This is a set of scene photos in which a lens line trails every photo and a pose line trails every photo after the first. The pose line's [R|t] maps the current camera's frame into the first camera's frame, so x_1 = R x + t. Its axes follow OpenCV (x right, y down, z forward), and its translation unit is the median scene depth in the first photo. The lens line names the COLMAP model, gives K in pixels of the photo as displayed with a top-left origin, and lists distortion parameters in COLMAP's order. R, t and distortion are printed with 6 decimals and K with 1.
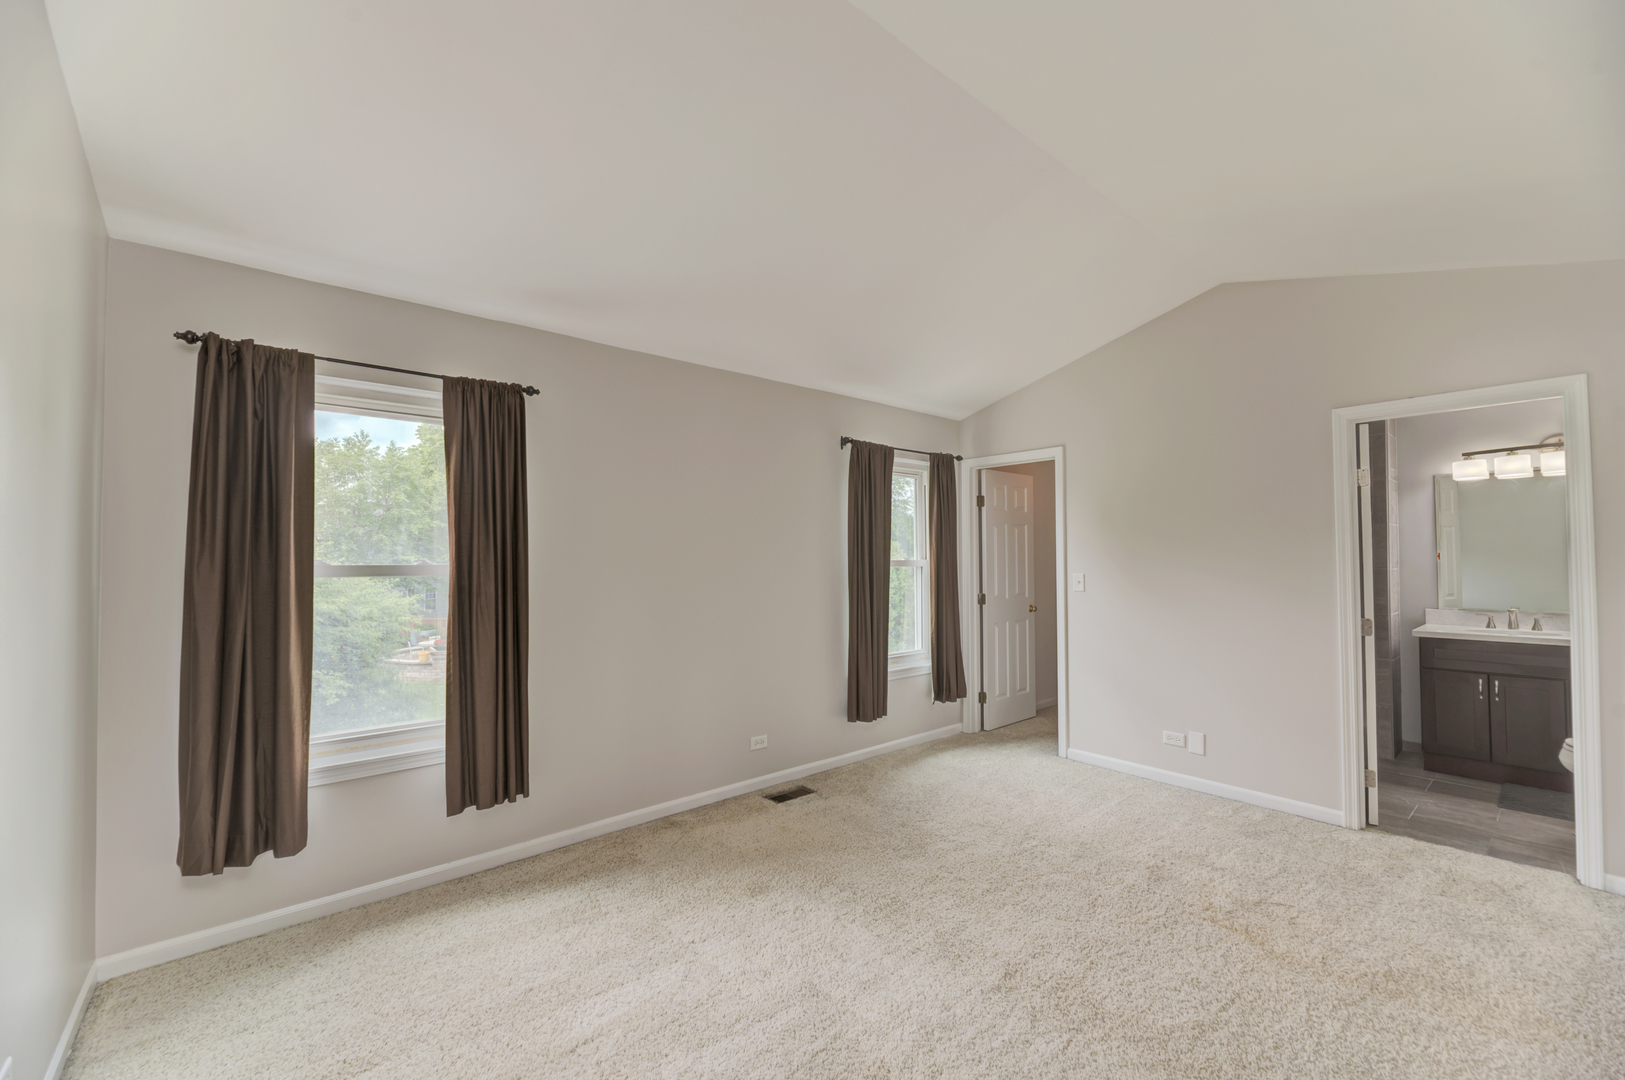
lens RADIAL K [[649.2, 0, 808.7], [0, 649.2, 550.0], [0, 0, 1]] dist [0.002336, -0.000240]
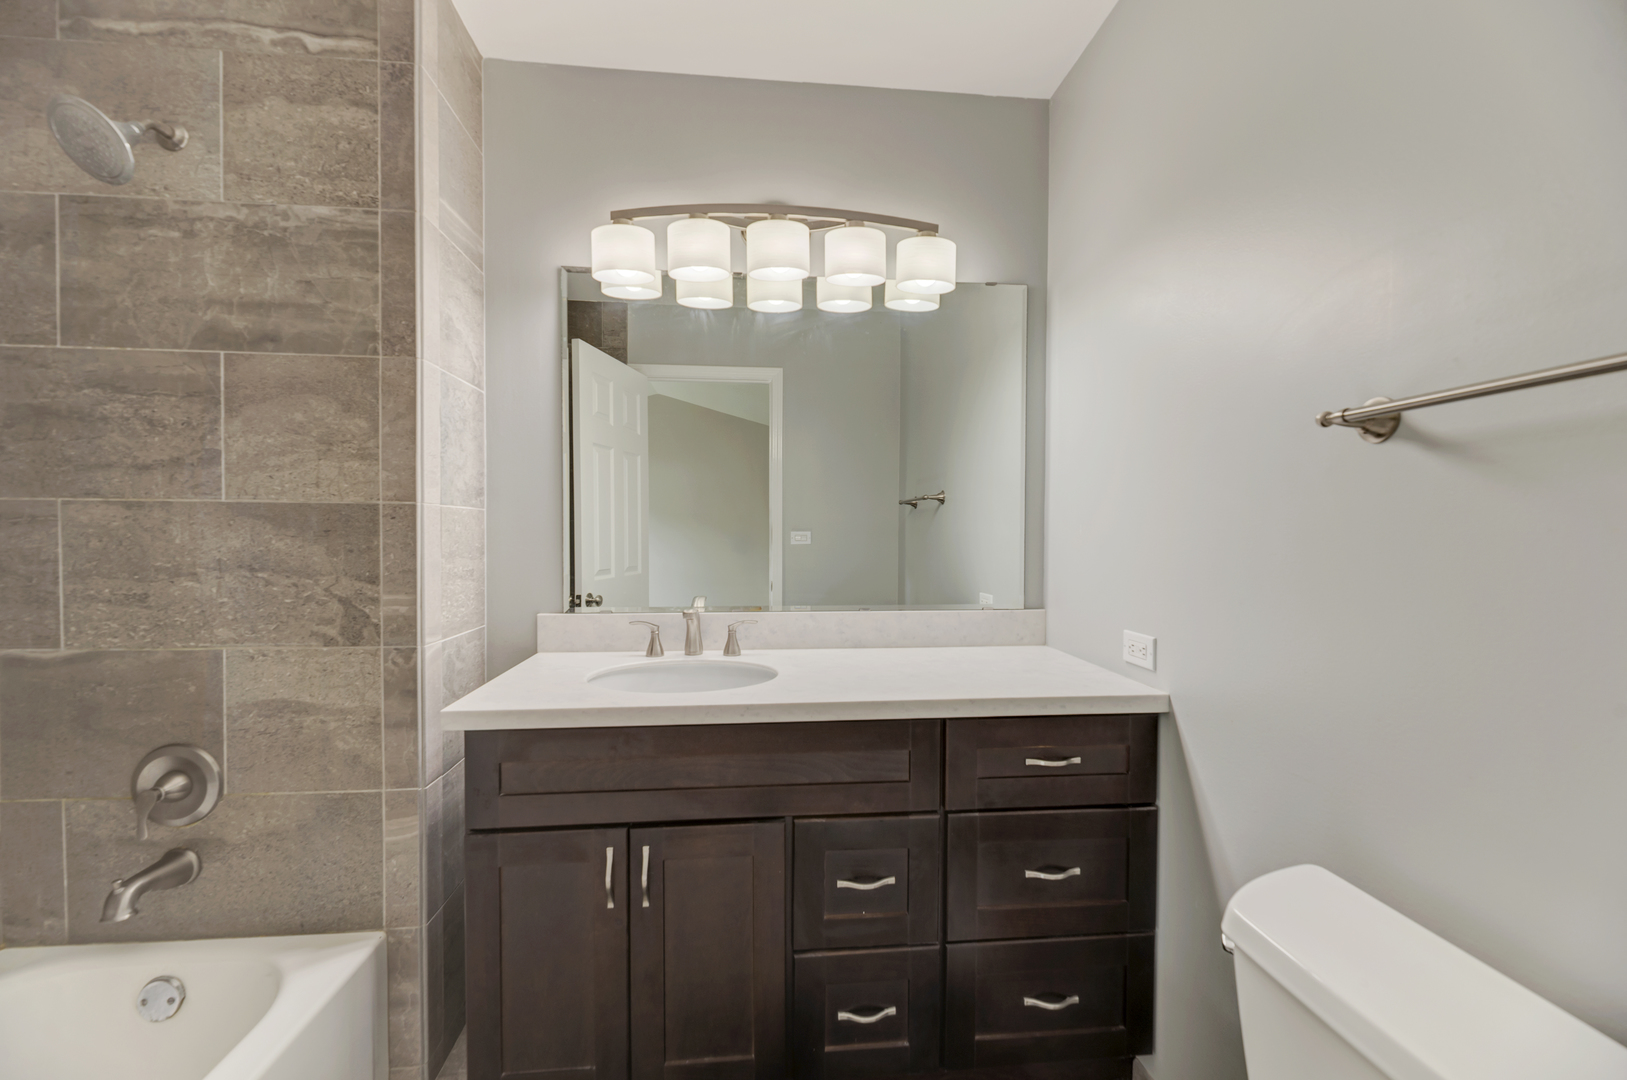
lens RADIAL K [[650.0, 0, 812.7], [0, 650.0, 537.4], [0, 0, 1]] dist [0.002336, -0.000240]
pose [[0.569377, -0.005096, 0.822061, 0.312828], [-0.022336, 0.999516, 0.021667, 0.014353], [-0.821773, -0.030698, 0.568987, 0.280390]]
